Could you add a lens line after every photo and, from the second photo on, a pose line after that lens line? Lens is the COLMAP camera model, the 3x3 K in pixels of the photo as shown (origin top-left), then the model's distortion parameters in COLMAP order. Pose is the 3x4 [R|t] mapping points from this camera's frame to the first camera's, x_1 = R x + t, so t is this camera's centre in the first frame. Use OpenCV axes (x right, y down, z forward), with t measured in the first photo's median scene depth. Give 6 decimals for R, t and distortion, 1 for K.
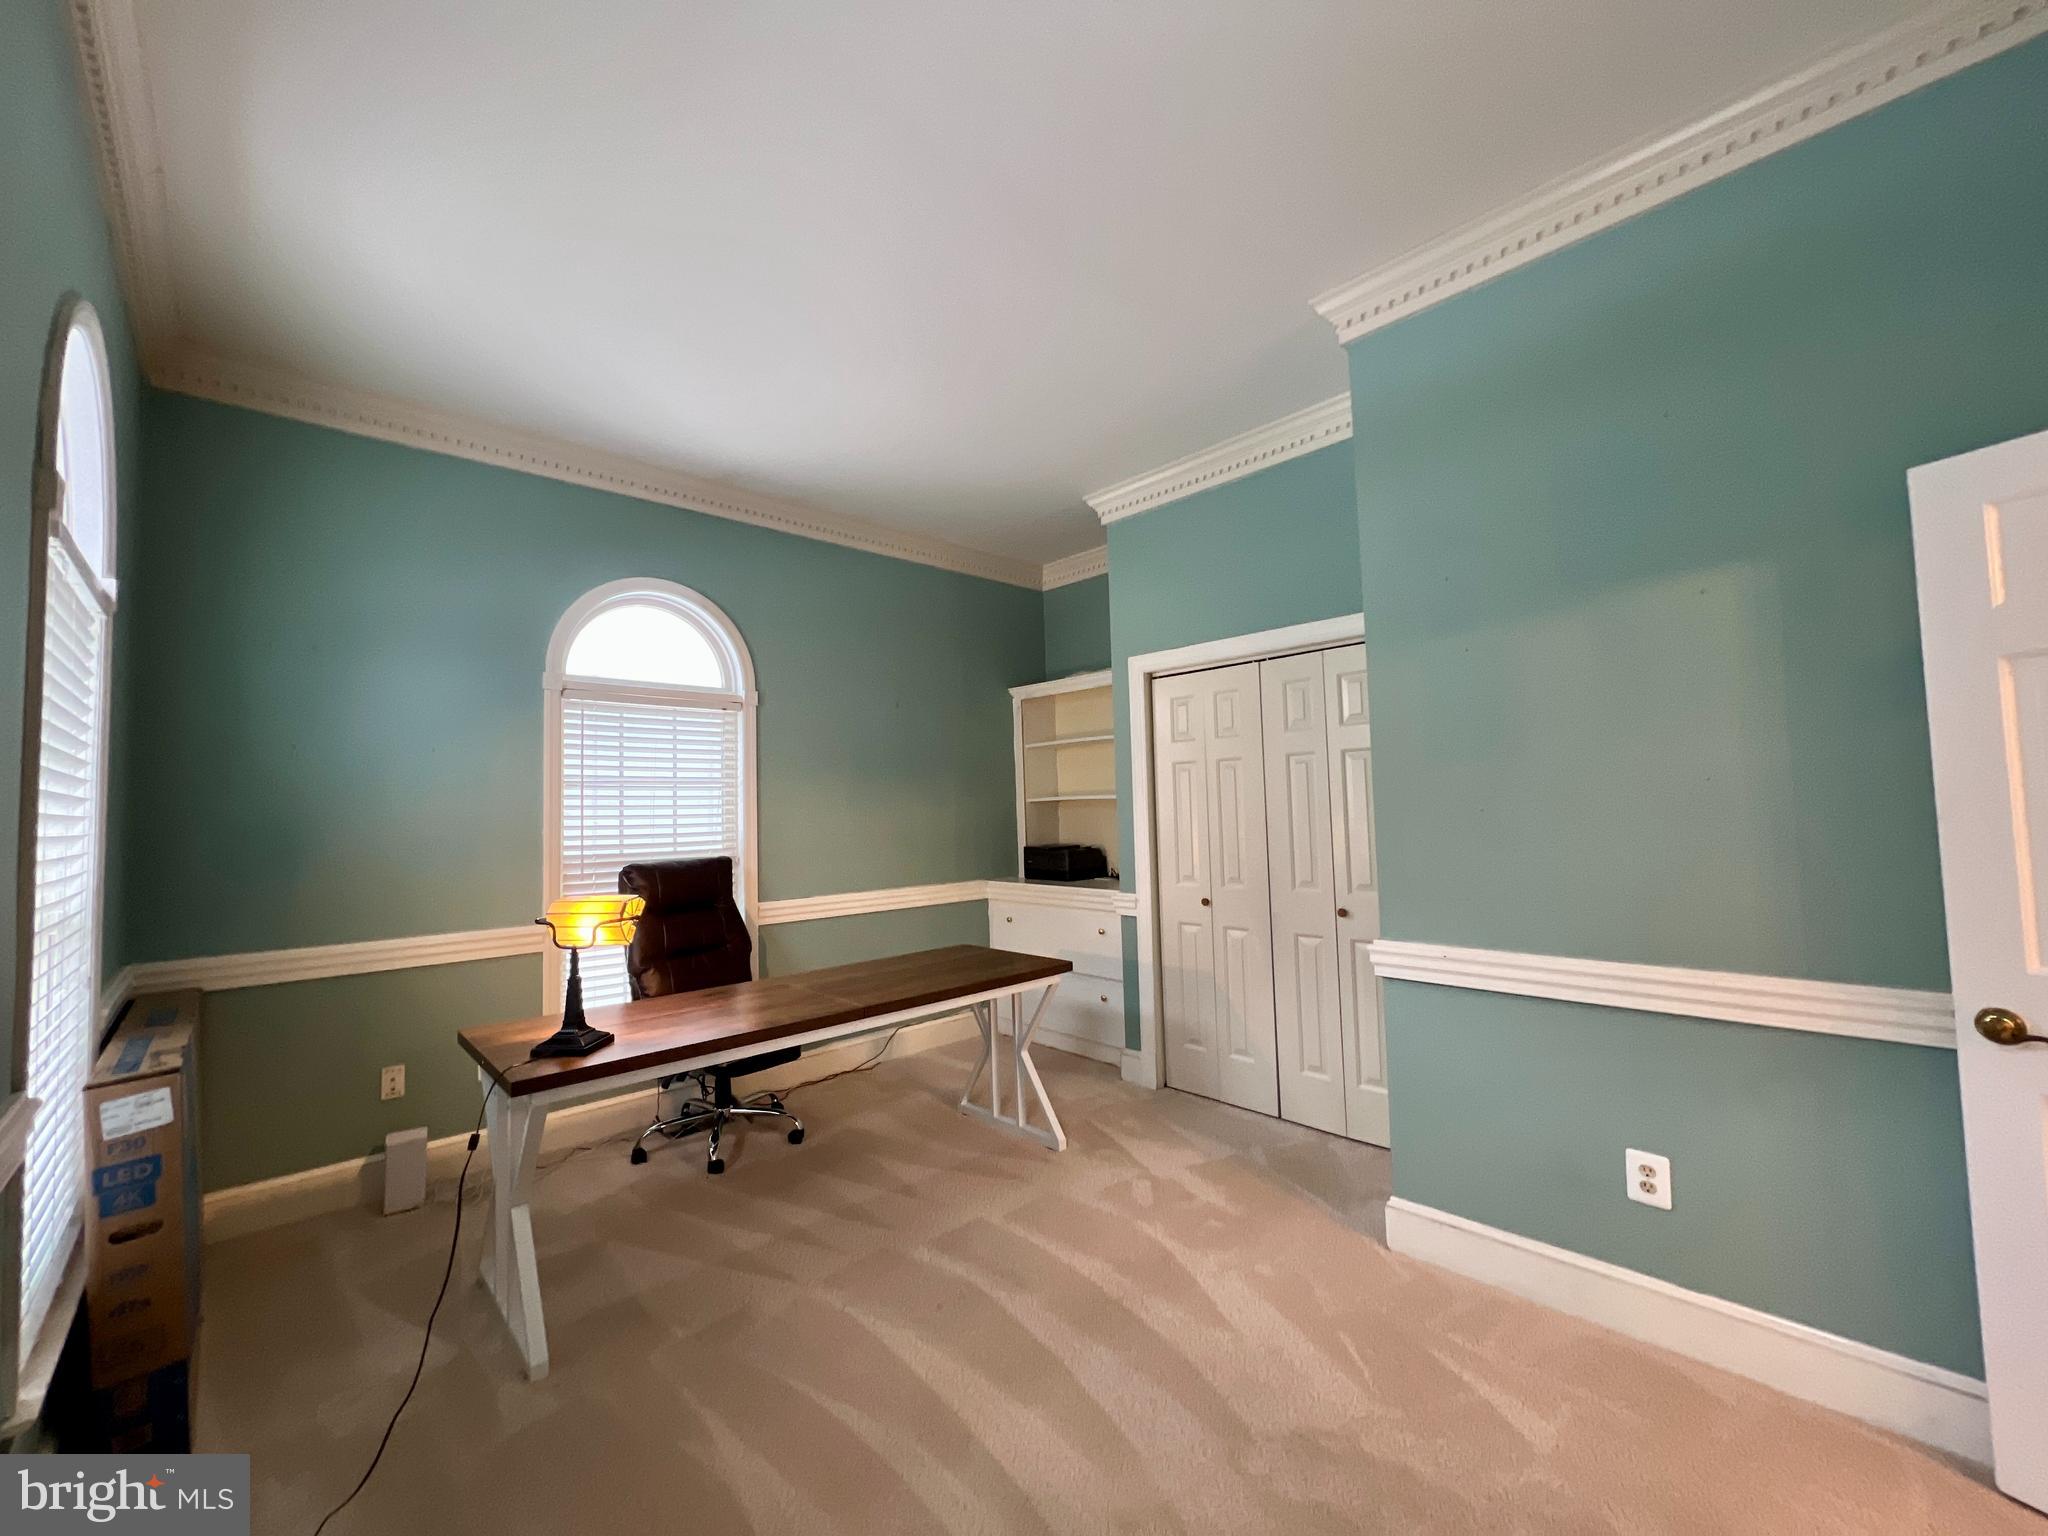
lens RADIAL K [[817.1, 0, 1025.2], [0, 817.1, 768.3], [0, 0, 1]] dist [-0.004486, 0.000739]
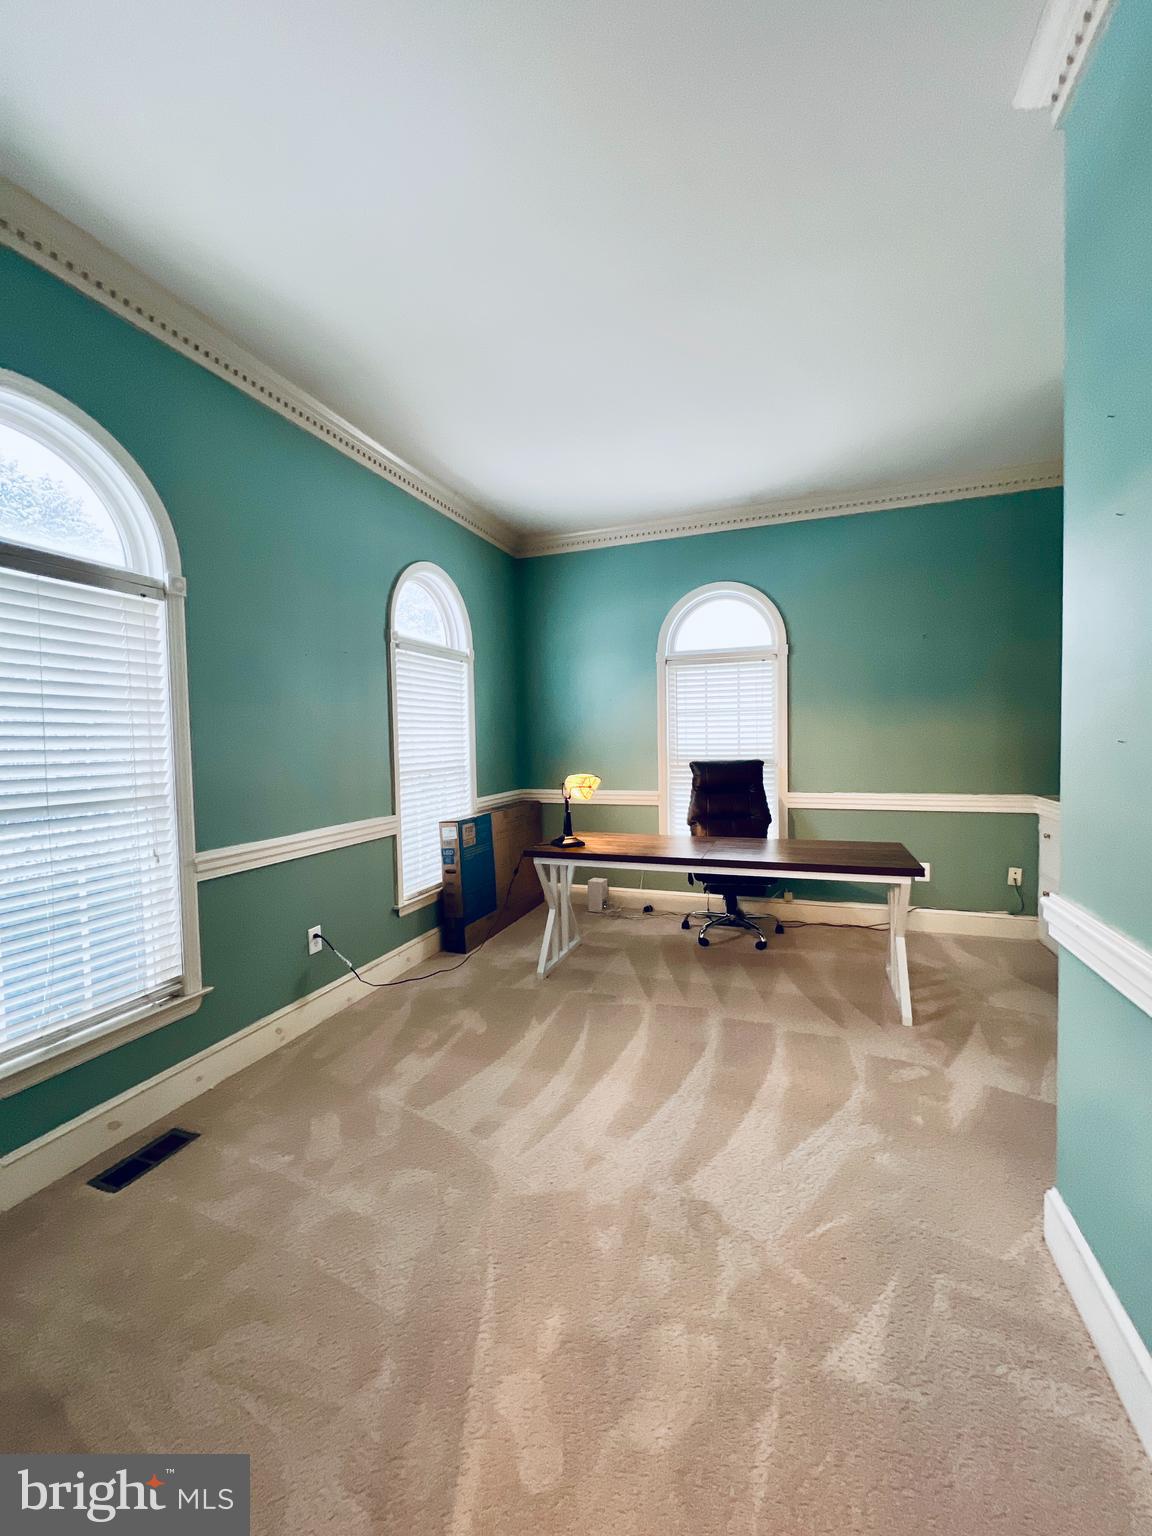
lens RADIAL K [[612.8, 0, 575.4], [0, 612.8, 770.0], [0, 0, 1]] dist [-0.004486, 0.000739]
pose [[0.441261, 0.061819, -0.895247, 0.651187], [0.055541, 0.993830, 0.096002, -0.000226], [0.895659, -0.092085, 0.435105, 0.261659]]
